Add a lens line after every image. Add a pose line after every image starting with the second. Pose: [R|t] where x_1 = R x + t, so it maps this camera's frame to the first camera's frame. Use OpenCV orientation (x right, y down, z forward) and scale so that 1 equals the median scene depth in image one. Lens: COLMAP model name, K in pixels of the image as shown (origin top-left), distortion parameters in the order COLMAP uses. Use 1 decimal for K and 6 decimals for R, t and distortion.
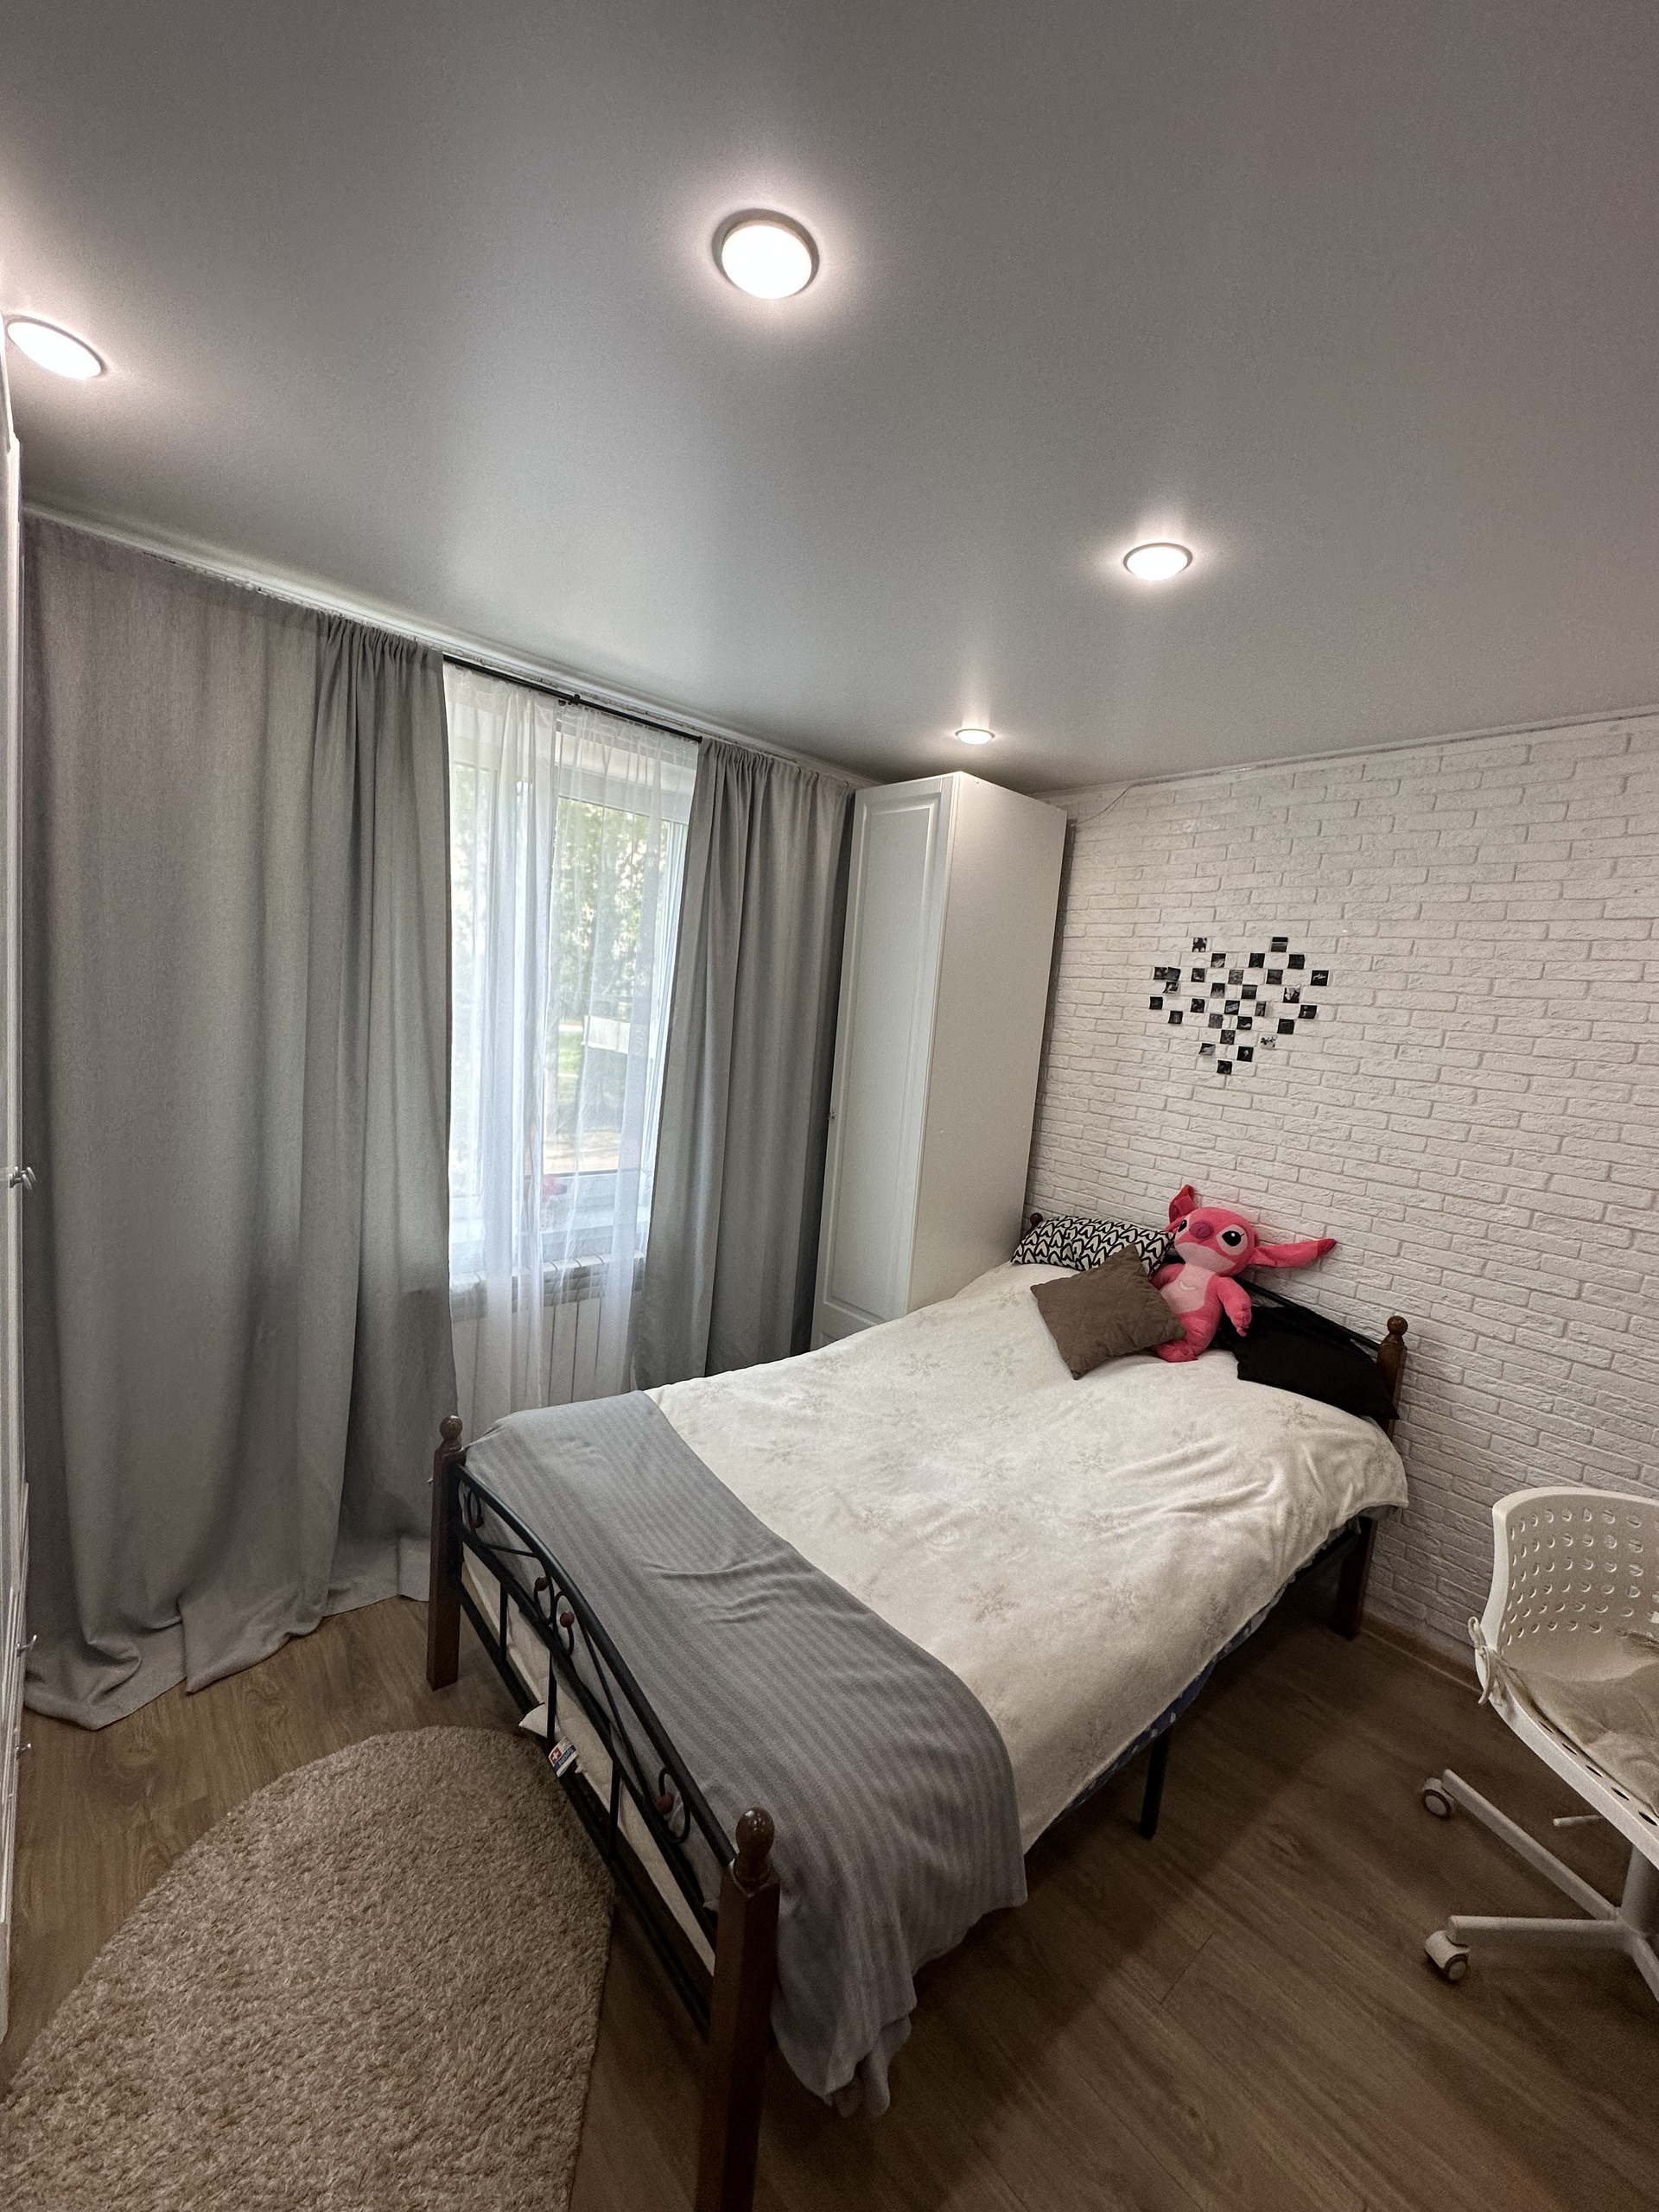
lens RADIAL K [[882.0, 0, 829.7], [0, 882.0, 1107.2], [0, 0, 1]] dist [-0.000649, 0.000214]
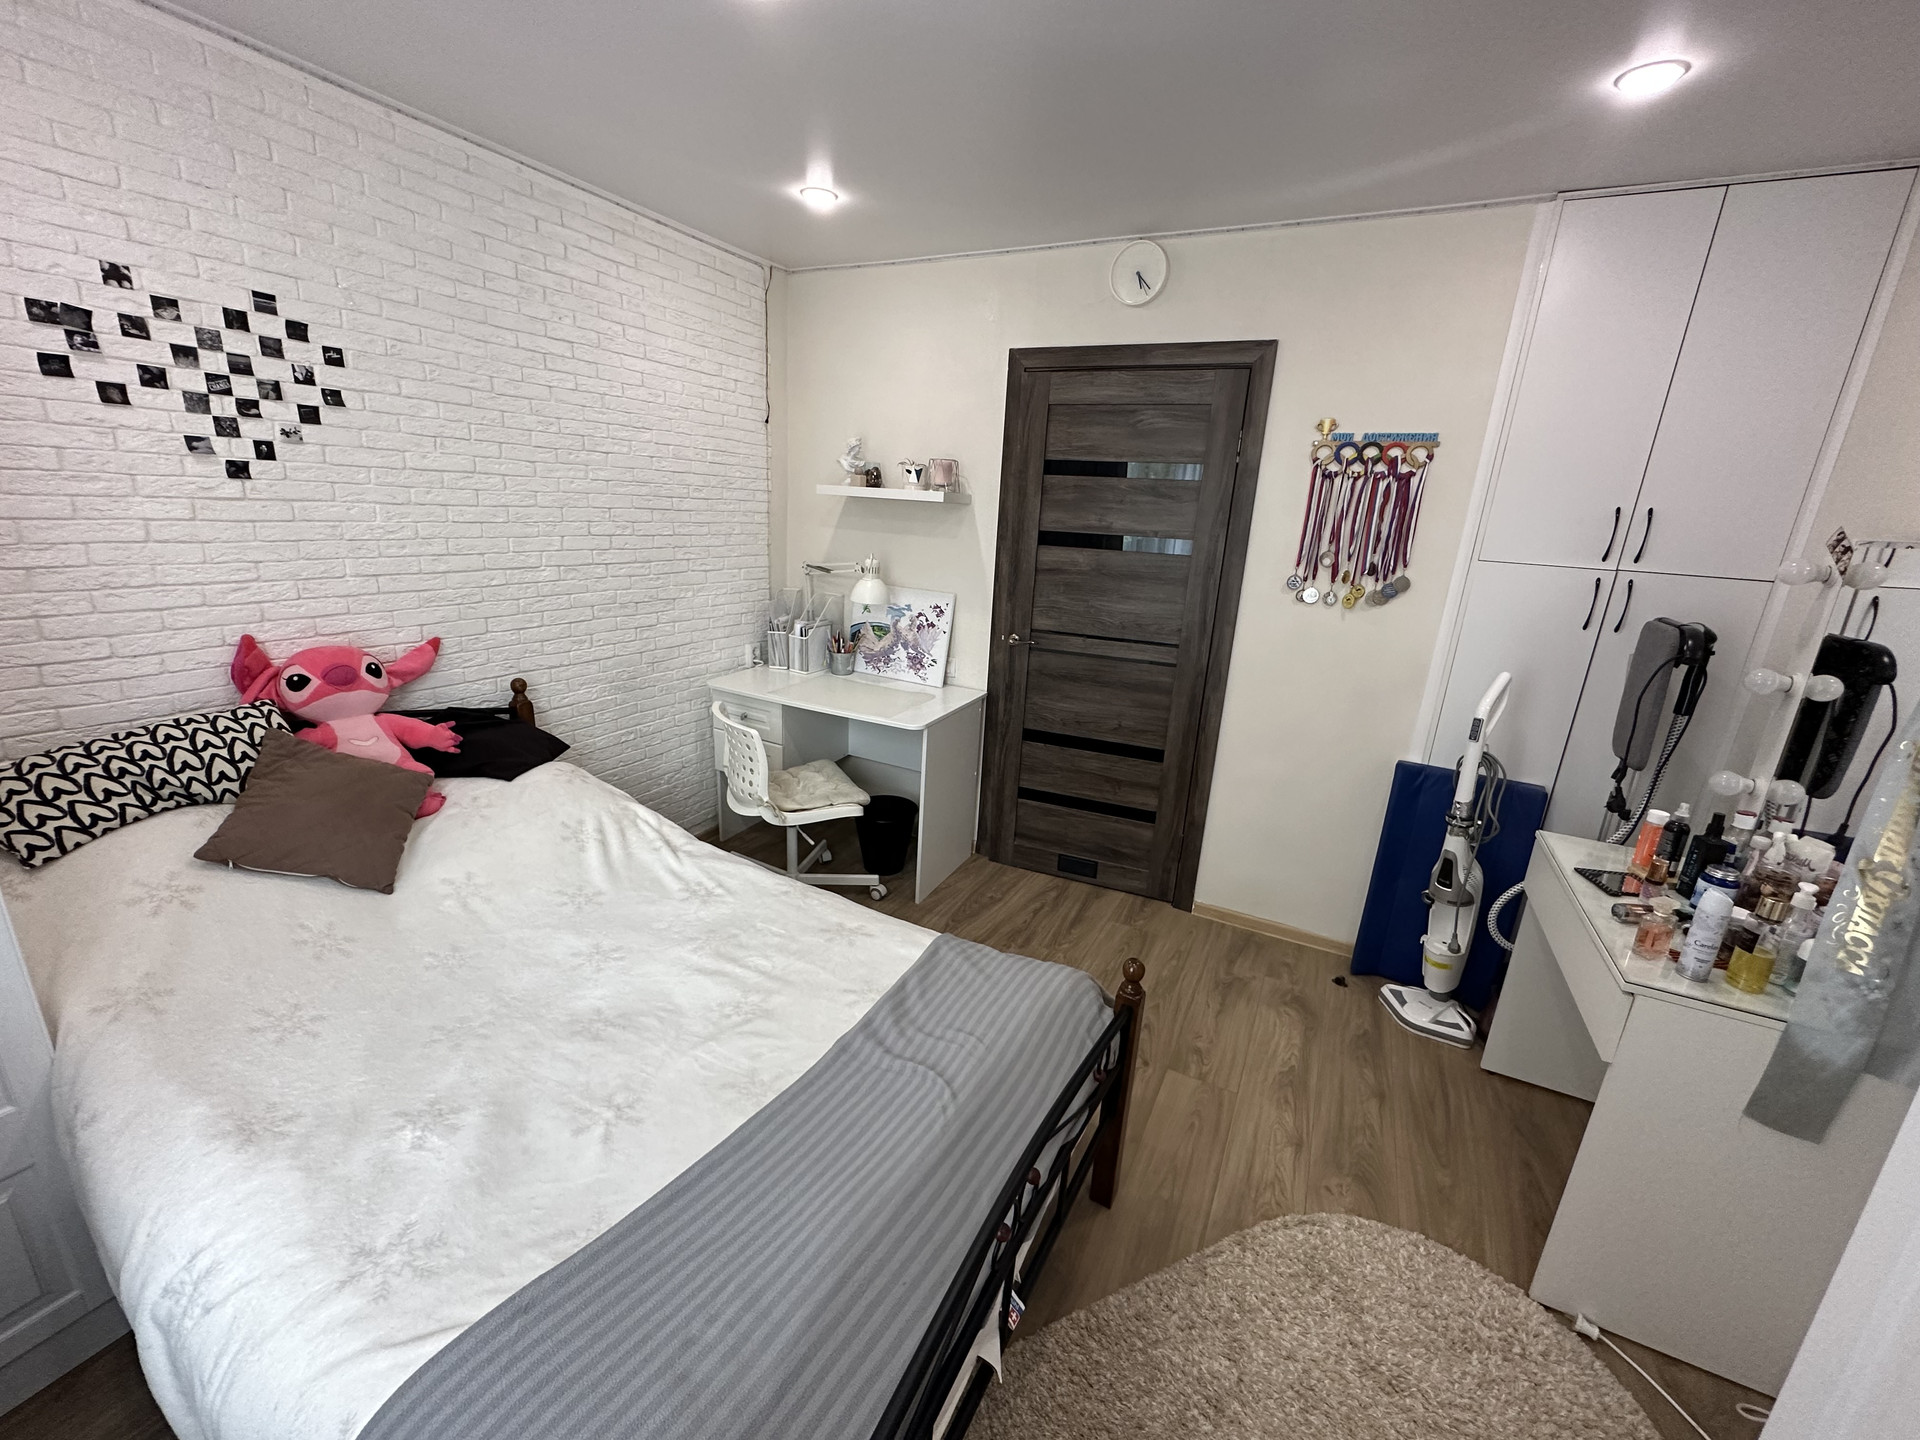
lens RADIAL K [[765.6, 0, 959.5], [0, 765.6, 719.9], [0, 0, 1]] dist [-0.000649, 0.000214]
pose [[-0.360978, -0.358136, 0.861065, -0.440540], [0.025235, 0.919232, 0.392908, -0.094583], [-0.932233, 0.163560, -0.322785, 0.701265]]
